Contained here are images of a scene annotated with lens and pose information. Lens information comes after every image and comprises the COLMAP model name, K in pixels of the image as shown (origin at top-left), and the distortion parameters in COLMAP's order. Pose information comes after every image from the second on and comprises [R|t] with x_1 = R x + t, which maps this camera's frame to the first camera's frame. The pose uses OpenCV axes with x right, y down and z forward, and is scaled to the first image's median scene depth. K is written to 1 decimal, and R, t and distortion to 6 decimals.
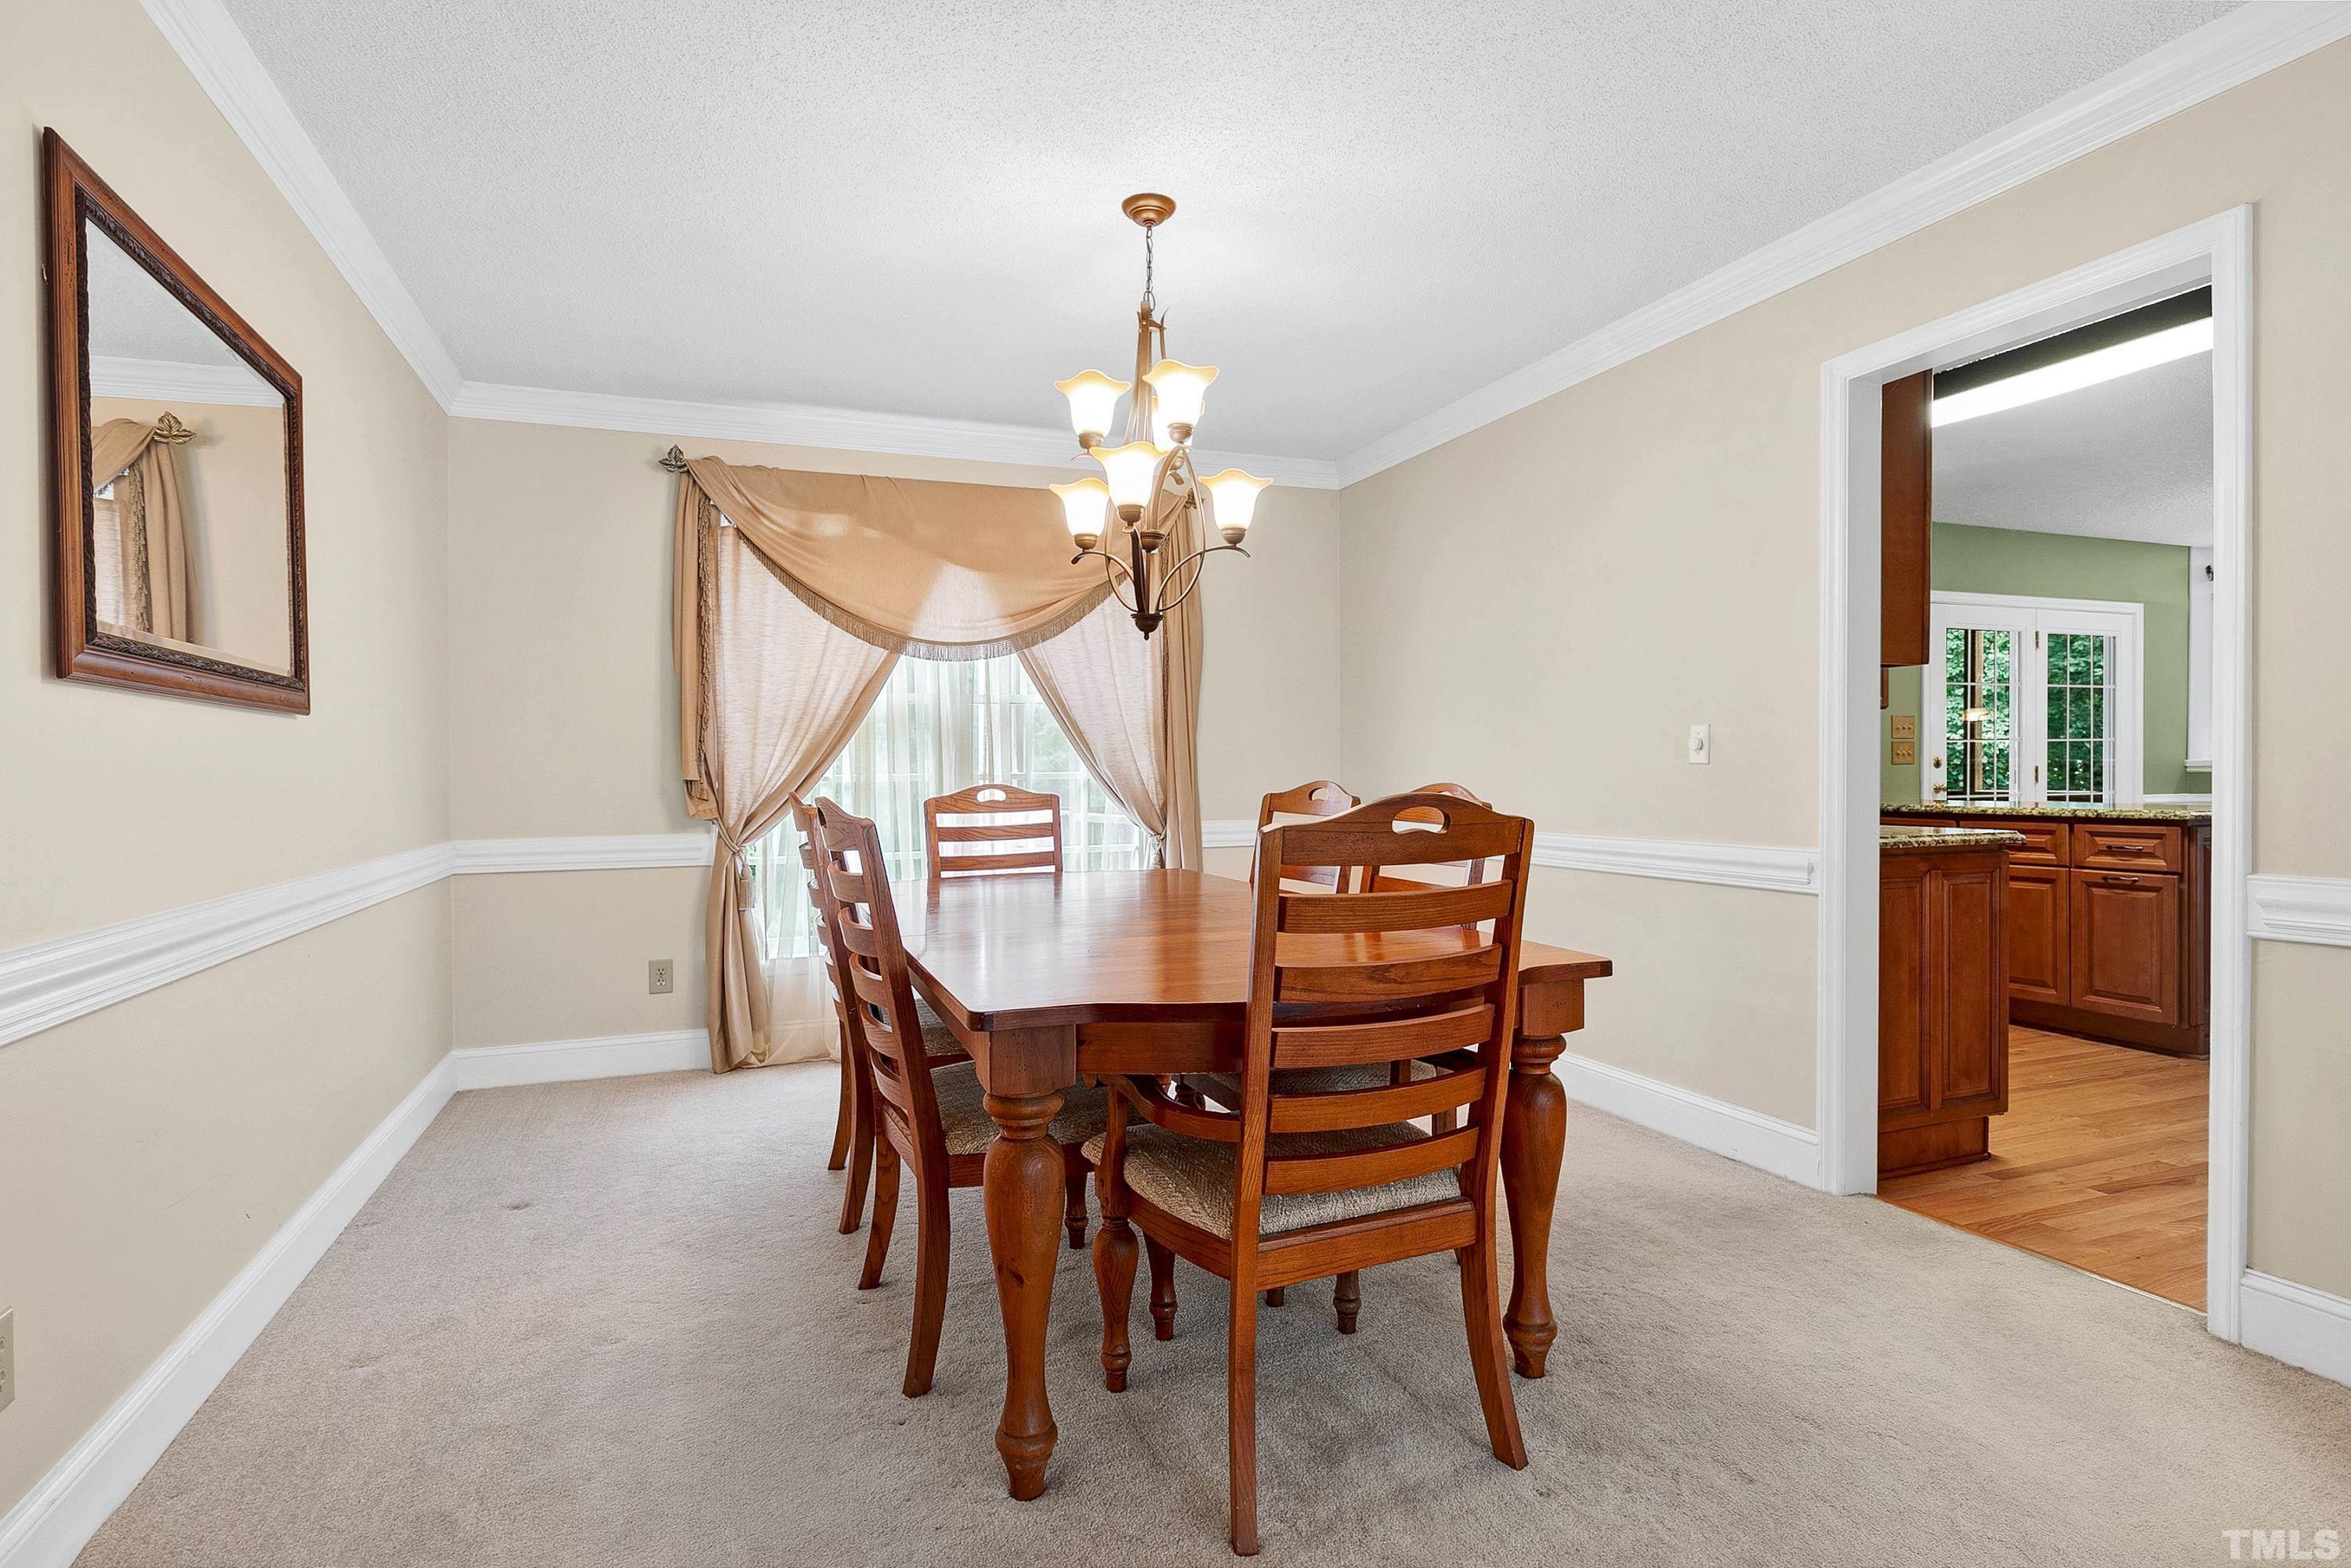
lens RADIAL K [[1195.9, 0, 1157.5], [0, 1195.9, 784.7], [0, 0, 1]] dist [0.000709, 0.001027]
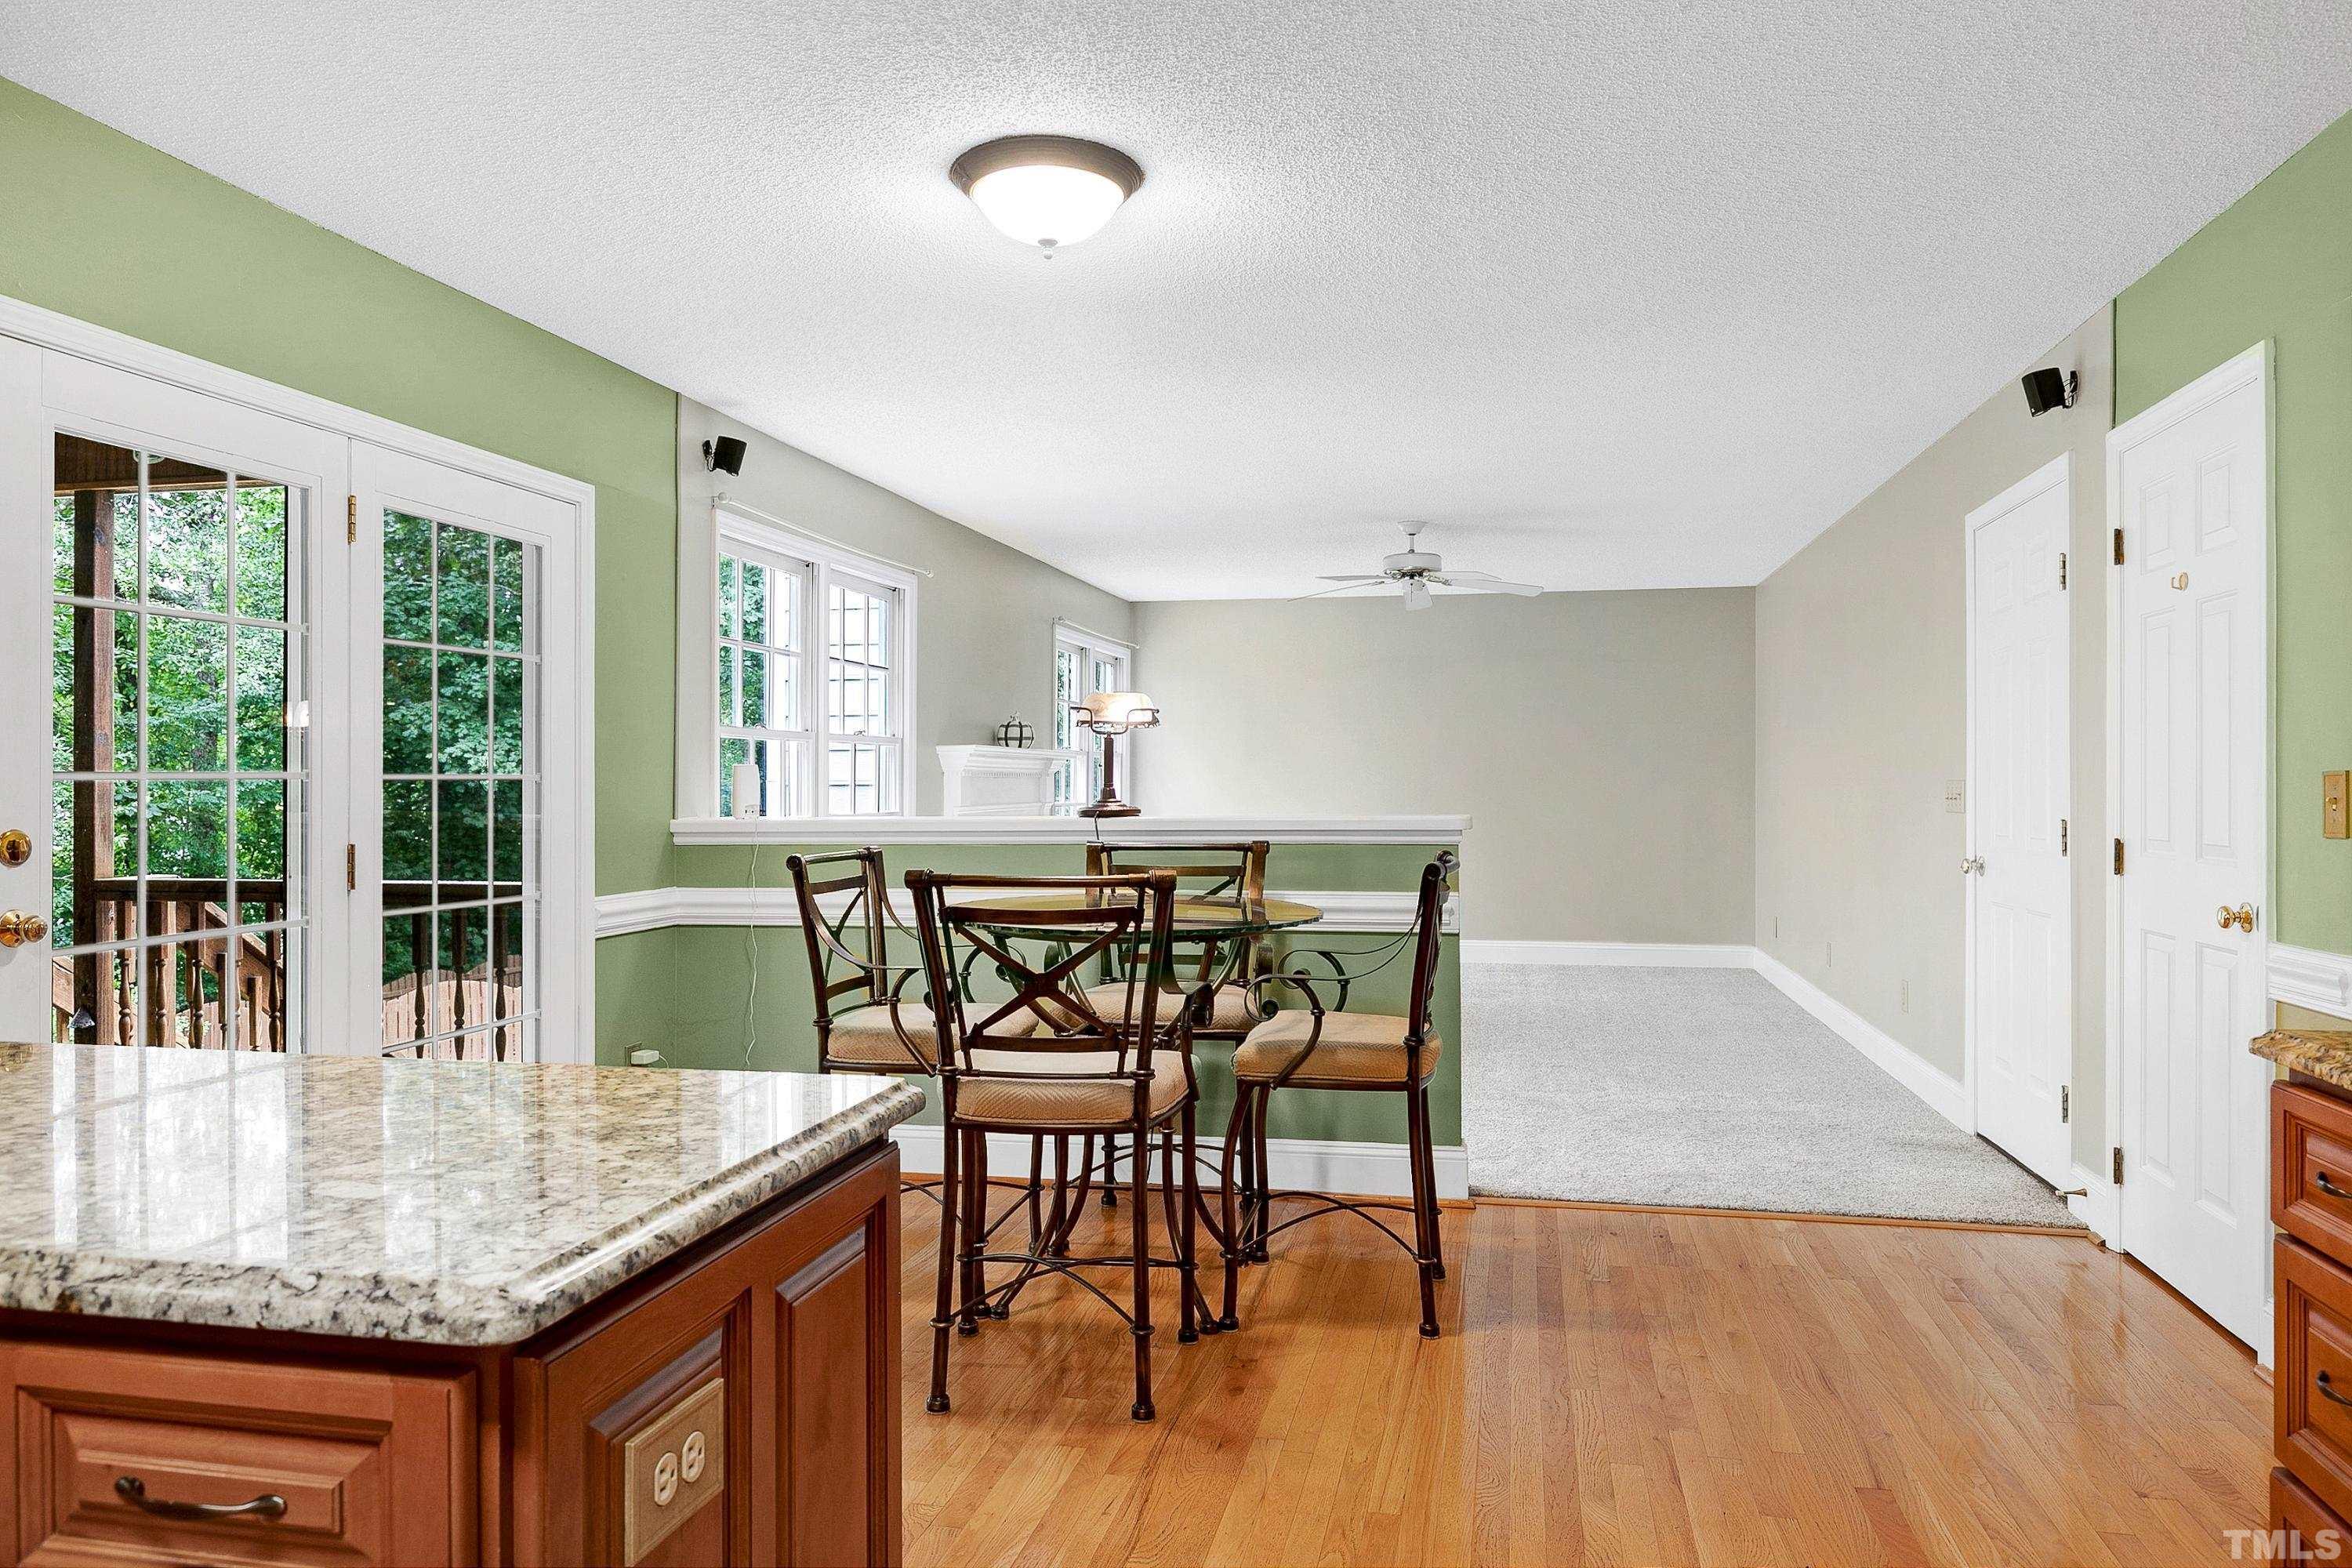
lens RADIAL K [[1595.8, 0, 1161.9], [0, 1595.8, 787.6], [0, 0, 1]] dist [0.004387, -0.000893]
pose [[0.555136, 0.007890, 0.831722, 0.670748], [0.005668, 0.999896, -0.013268, -0.038556], [-0.831741, 0.012080, 0.555033, 0.738277]]
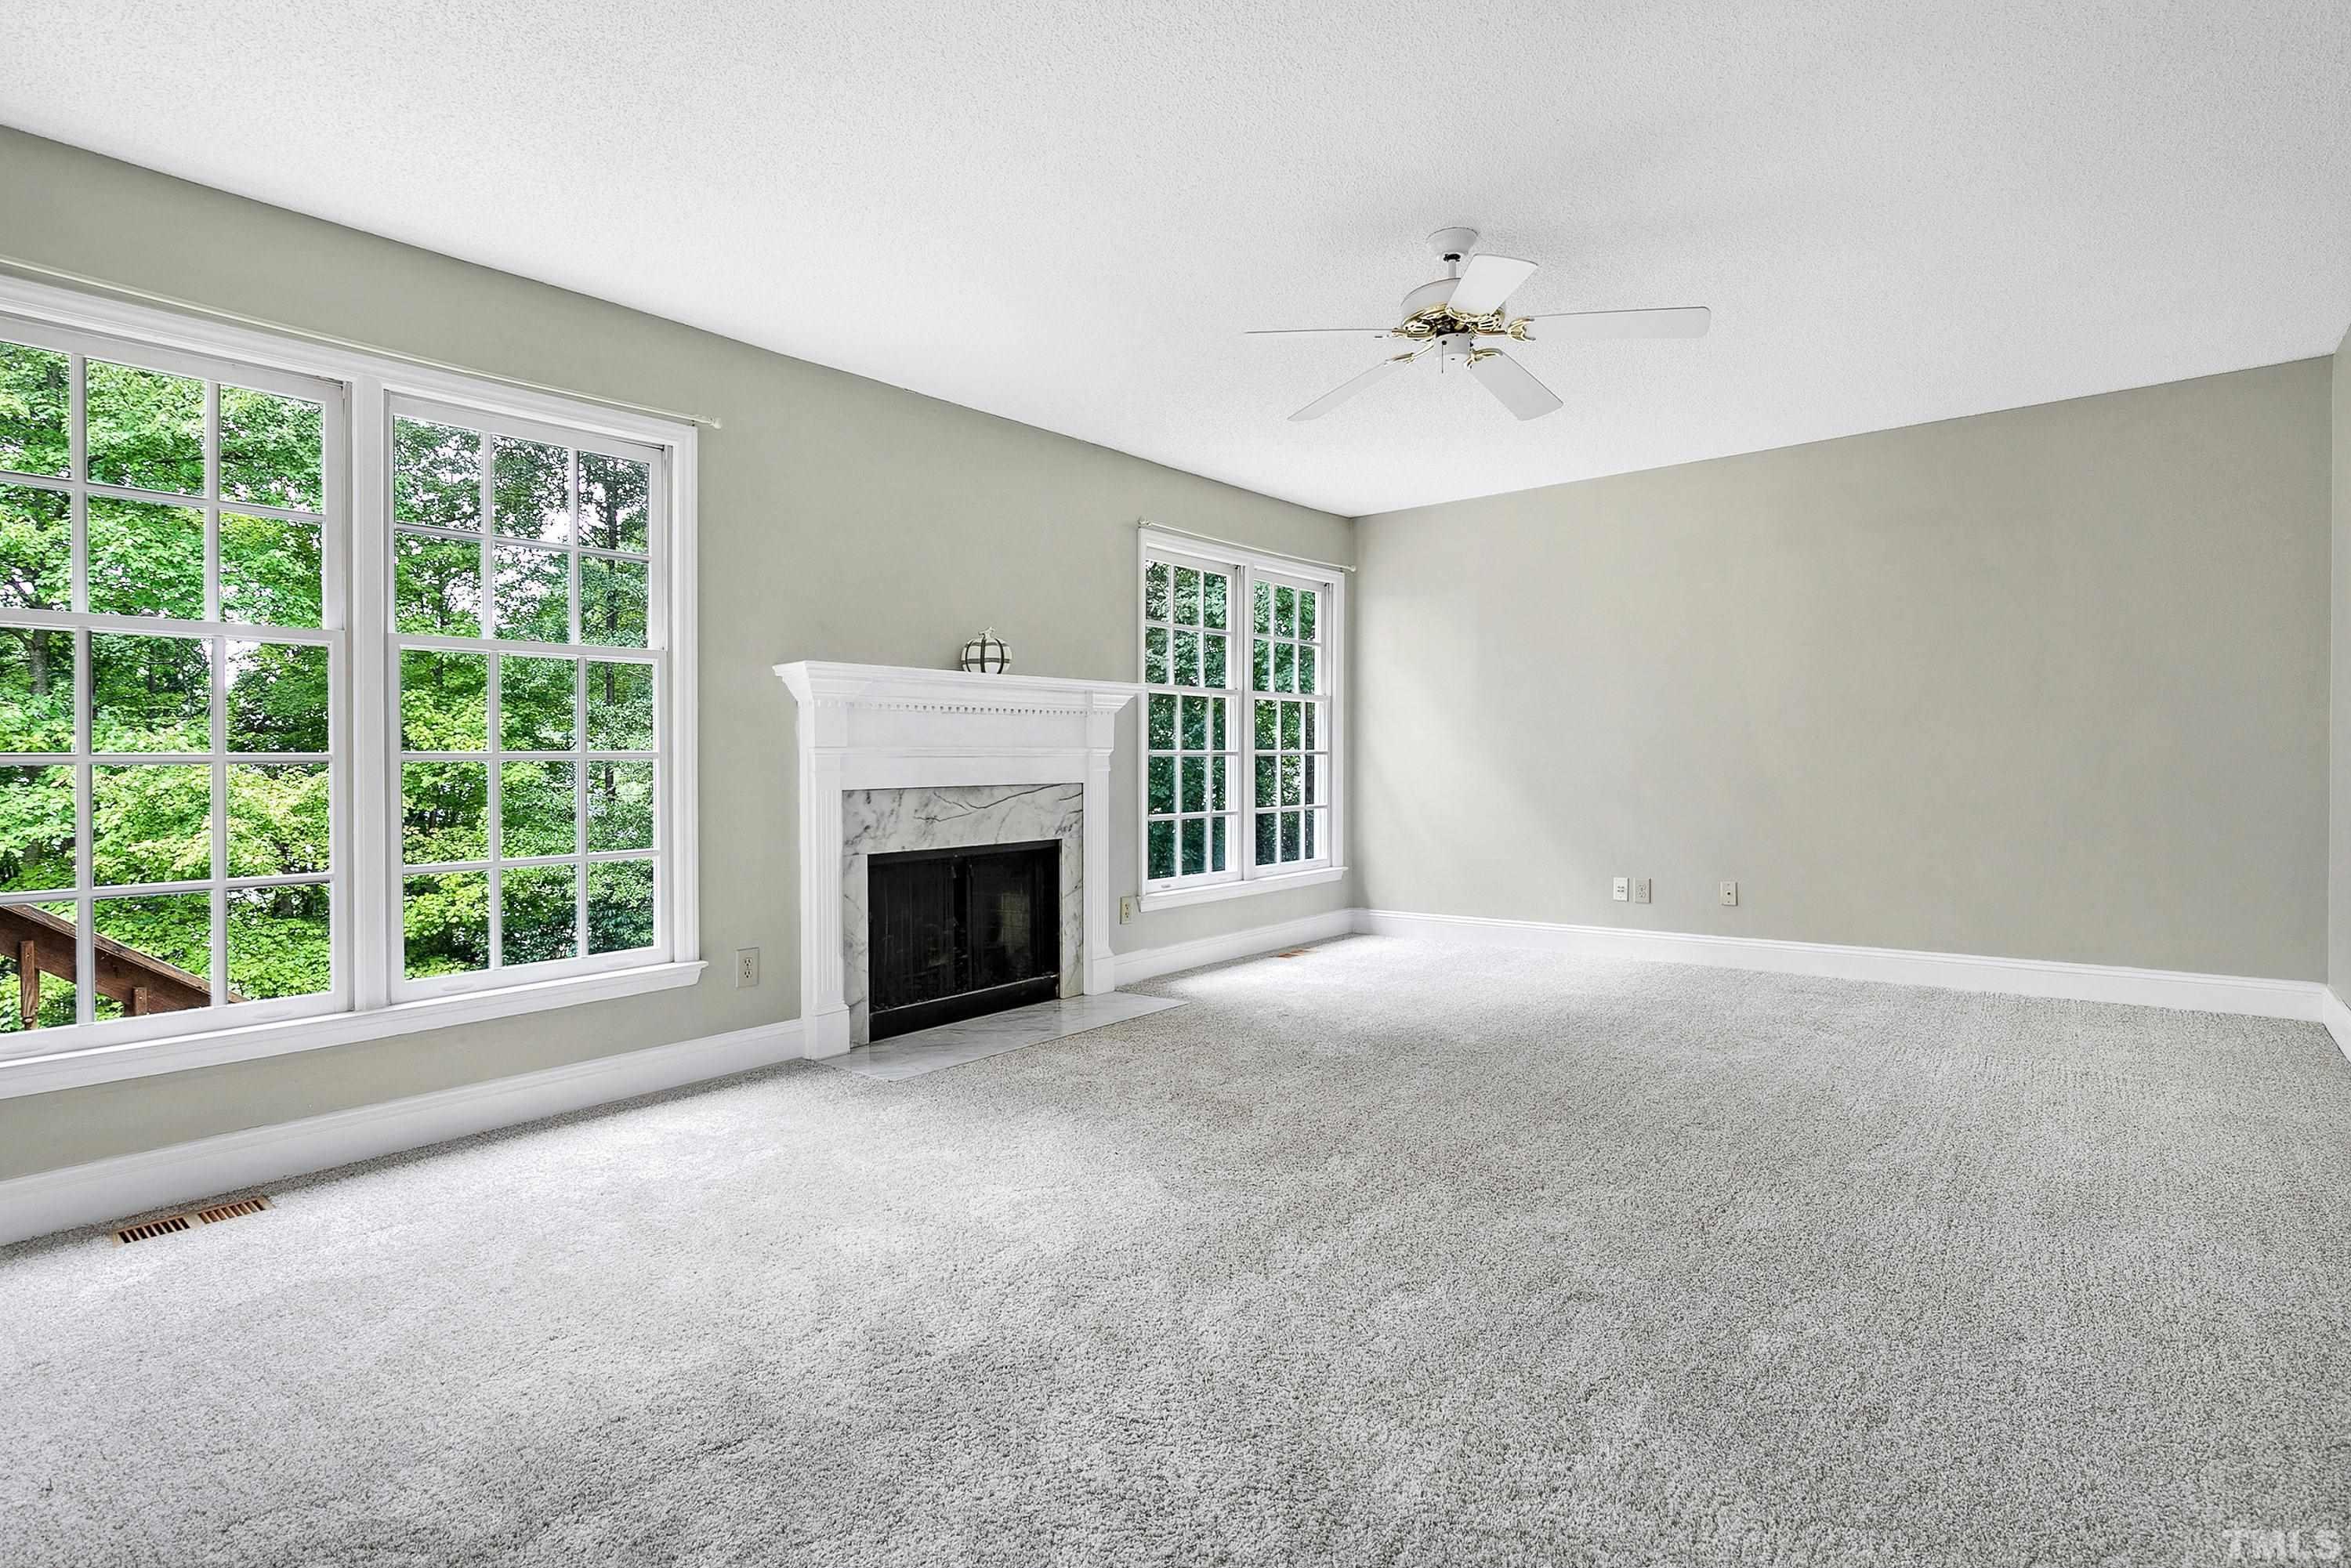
lens RADIAL K [[1196.0, 0, 1185.7], [0, 1196.0, 751.1], [0, 0, 1]] dist [0.018087, -0.000148]
pose [[0.866238, 0.009919, 0.499534, 1.656505], [-0.000178, 0.999809, -0.019543, -0.021009], [-0.499632, 0.016840, 0.866074, 0.880785]]
